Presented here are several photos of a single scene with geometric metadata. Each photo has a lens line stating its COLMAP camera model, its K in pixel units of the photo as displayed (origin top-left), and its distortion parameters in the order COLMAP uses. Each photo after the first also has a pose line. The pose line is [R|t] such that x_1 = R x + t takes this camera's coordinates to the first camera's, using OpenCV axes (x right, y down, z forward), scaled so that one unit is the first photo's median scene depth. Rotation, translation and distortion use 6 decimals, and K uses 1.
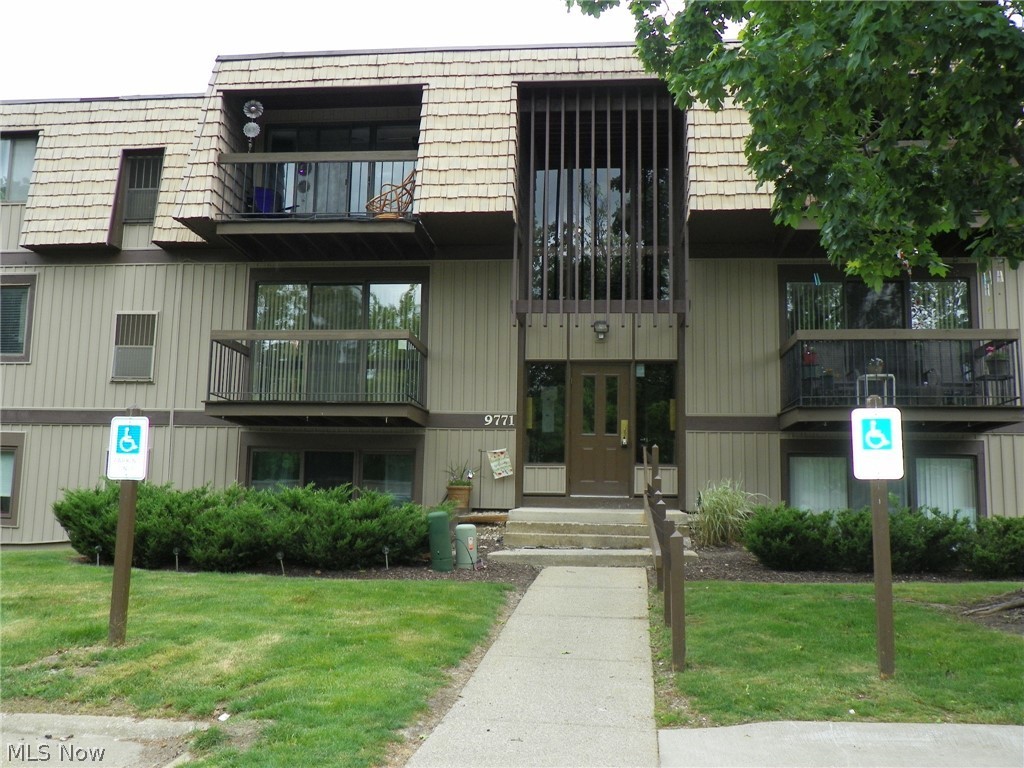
lens RADIAL K [[988.8, 0, 513.0], [0, 988.8, 386.5], [0, 0, 1]] dist [0.002058, 0.000000]
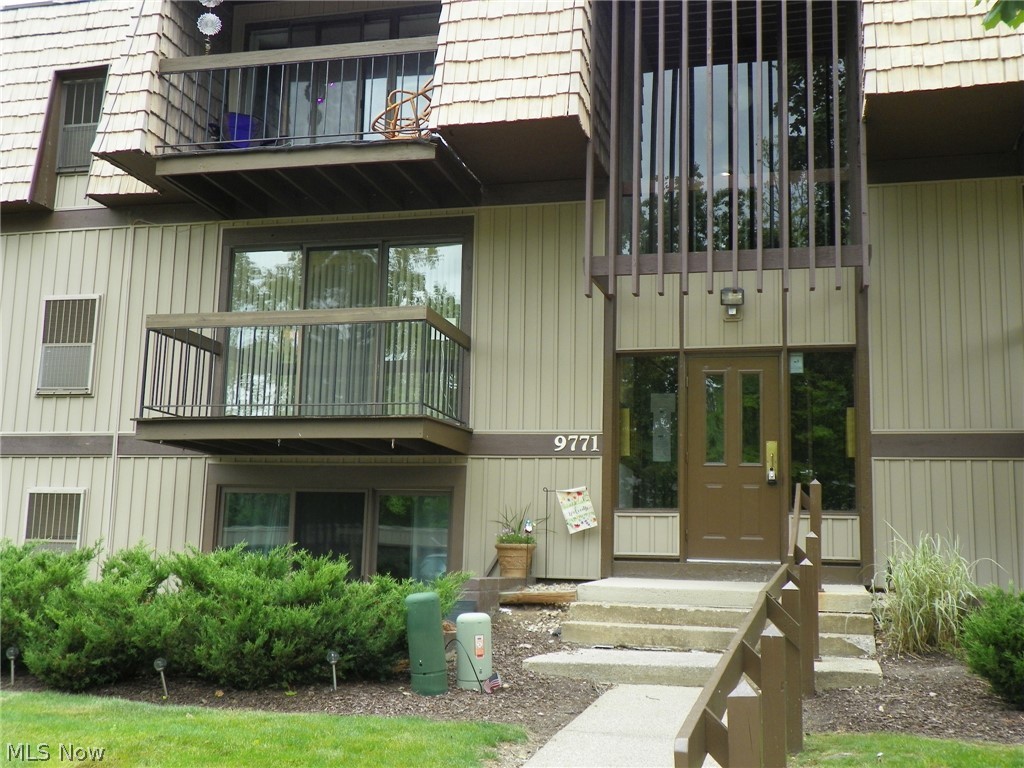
lens RADIAL K [[1174.3, 0, 510.7], [0, 1174.3, 381.8], [0, 0, 1]] dist [0.043389, 0.000000]
pose [[0.986824, -0.017382, -0.160863, 0.069671], [0.013087, 0.999530, -0.027717, 0.014536], [0.161269, 0.025247, 0.986587, 0.224687]]
